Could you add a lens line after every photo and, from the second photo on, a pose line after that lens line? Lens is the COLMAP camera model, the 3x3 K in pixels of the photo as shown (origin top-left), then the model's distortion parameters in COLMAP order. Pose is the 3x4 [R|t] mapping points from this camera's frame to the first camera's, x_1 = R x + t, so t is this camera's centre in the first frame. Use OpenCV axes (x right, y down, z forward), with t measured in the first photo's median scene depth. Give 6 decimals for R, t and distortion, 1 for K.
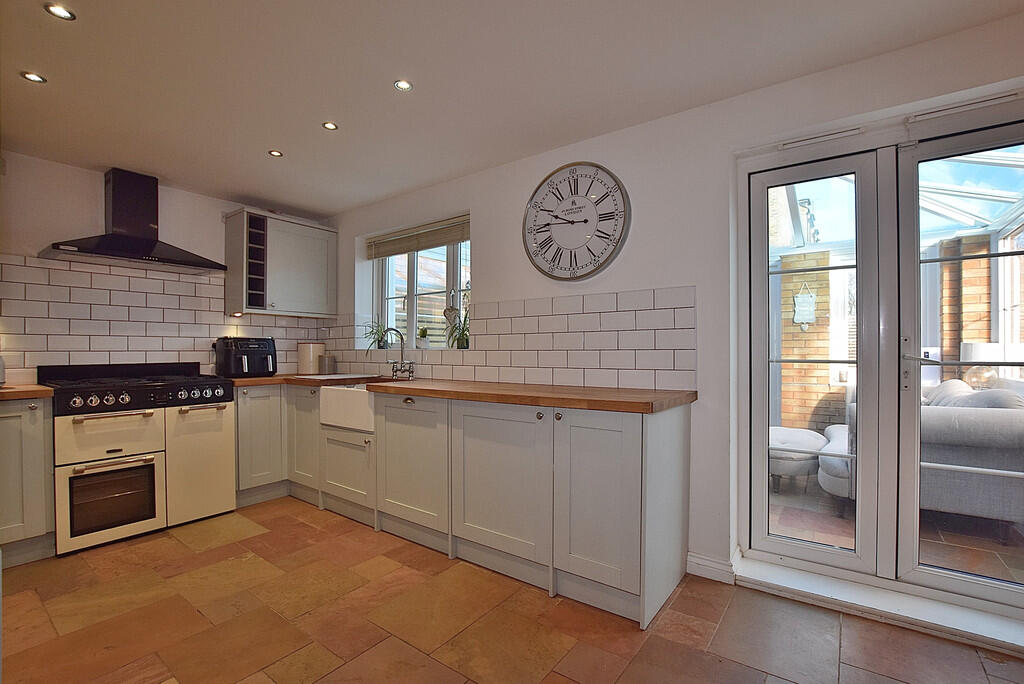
lens RADIAL K [[451.1, 0, 518.4], [0, 451.1, 348.5], [0, 0, 1]] dist [-0.043299, 0.008470]
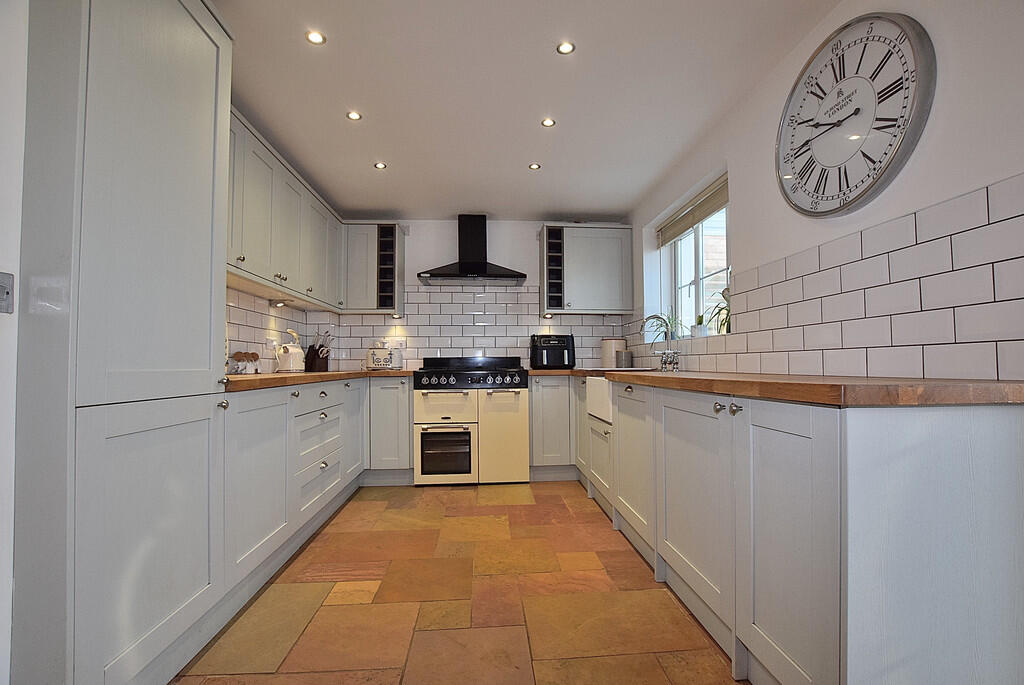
lens RADIAL K [[451.1, 0, 518.4], [0, 451.1, 349.0], [0, 0, 1]] dist [-0.043299, 0.008470]
pose [[0.652510, -0.026702, -0.757309, 0.278942], [0.008874, 0.999580, -0.027598, 0.055693], [0.757728, 0.011288, 0.652473, 0.234563]]
